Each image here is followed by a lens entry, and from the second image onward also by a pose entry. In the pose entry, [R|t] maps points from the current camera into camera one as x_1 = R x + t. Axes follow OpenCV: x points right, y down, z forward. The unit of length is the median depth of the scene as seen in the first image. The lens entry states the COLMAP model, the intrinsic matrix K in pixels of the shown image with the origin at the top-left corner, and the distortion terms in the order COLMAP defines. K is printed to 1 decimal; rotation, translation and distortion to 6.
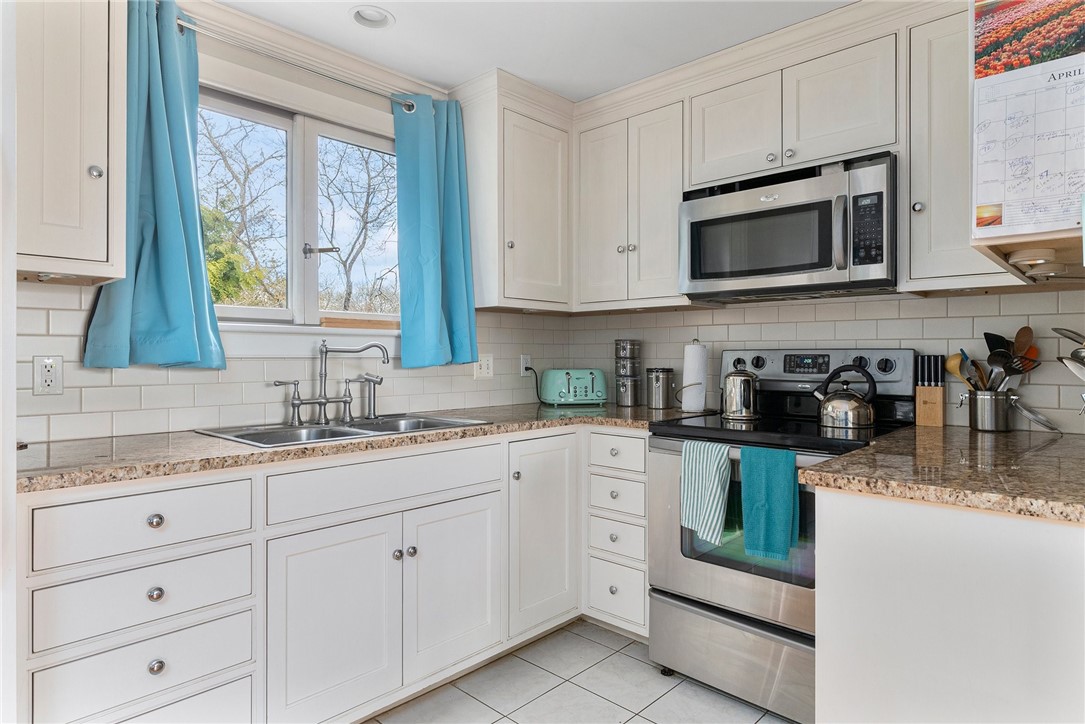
lens RADIAL K [[607.1, 0, 543.2], [0, 607.1, 350.2], [0, 0, 1]] dist [-0.003106, 0.000118]
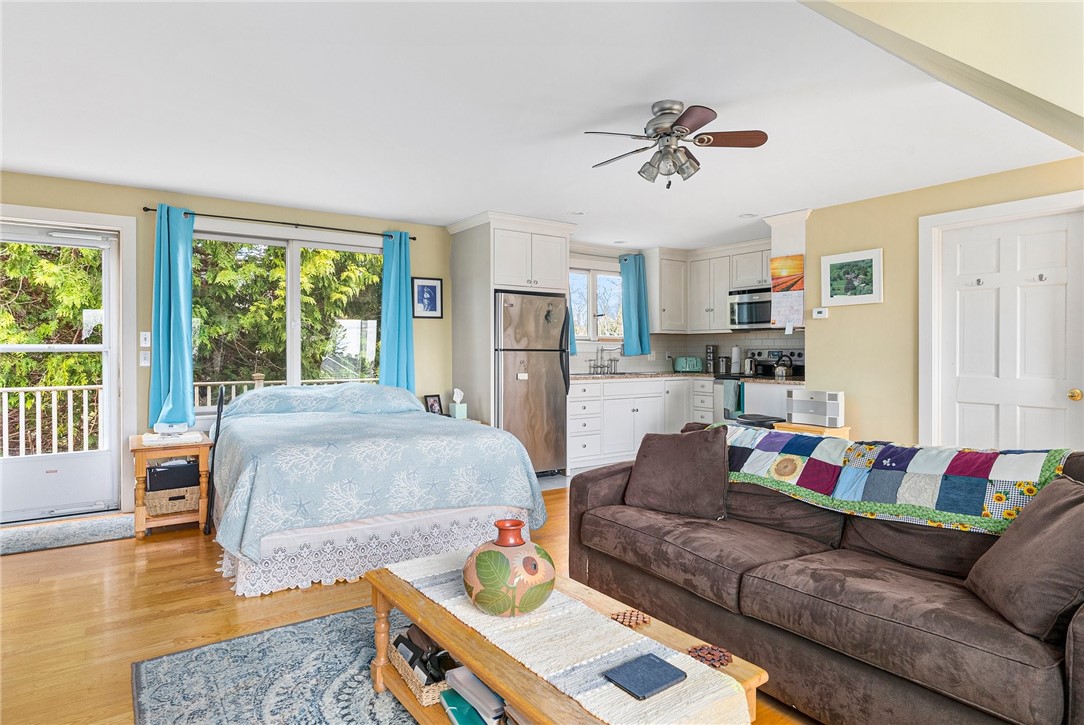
lens RADIAL K [[606.5, 0, 542.7], [0, 606.5, 350.7], [0, 0, 1]] dist [-0.003106, 0.000118]
pose [[0.979445, -0.000270, -0.201712, -0.037432], [0.001511, 0.999981, 0.005998, -0.011450], [0.201707, -0.006179, 0.979426, -1.746747]]
